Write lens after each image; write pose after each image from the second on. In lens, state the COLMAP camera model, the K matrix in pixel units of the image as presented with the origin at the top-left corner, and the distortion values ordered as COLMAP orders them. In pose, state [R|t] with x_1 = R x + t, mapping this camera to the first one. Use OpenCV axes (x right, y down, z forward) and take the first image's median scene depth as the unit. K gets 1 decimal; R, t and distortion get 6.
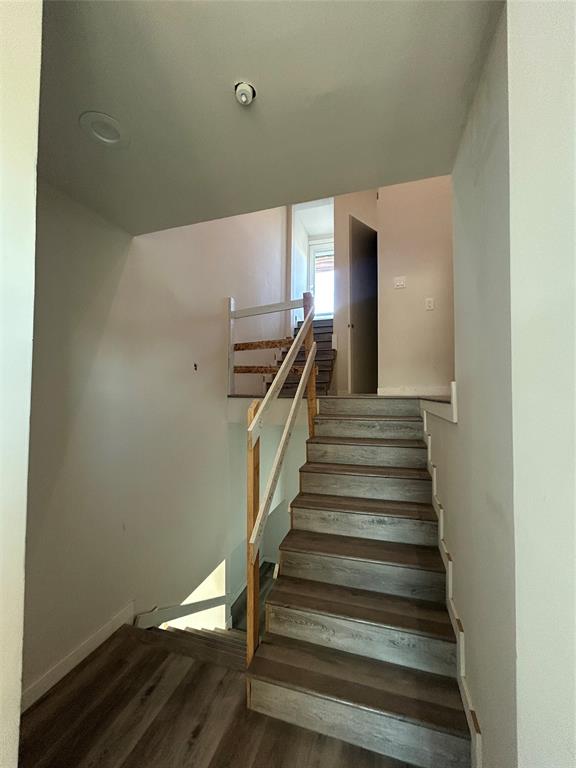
lens RADIAL K [[309.2, 0, 286.6], [0, 309.2, 384.7], [0, 0, 1]] dist [0.000616, -0.000306]
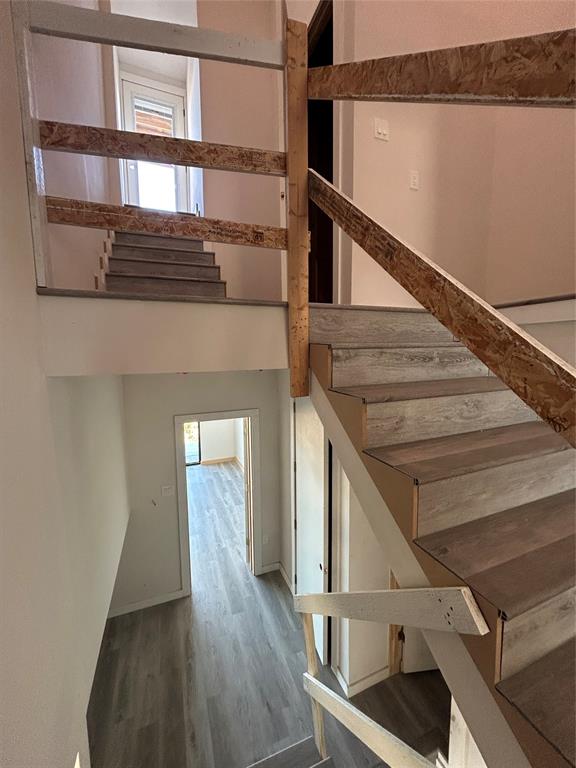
lens RADIAL K [[309.2, 0, 290.4], [0, 309.2, 382.4], [0, 0, 1]] dist [0.000616, -0.000306]
pose [[0.769707, -0.076996, 0.633737, -0.247569], [-0.005362, 0.991885, 0.127022, 0.109553], [-0.638375, -0.101168, 0.763048, 0.743564]]
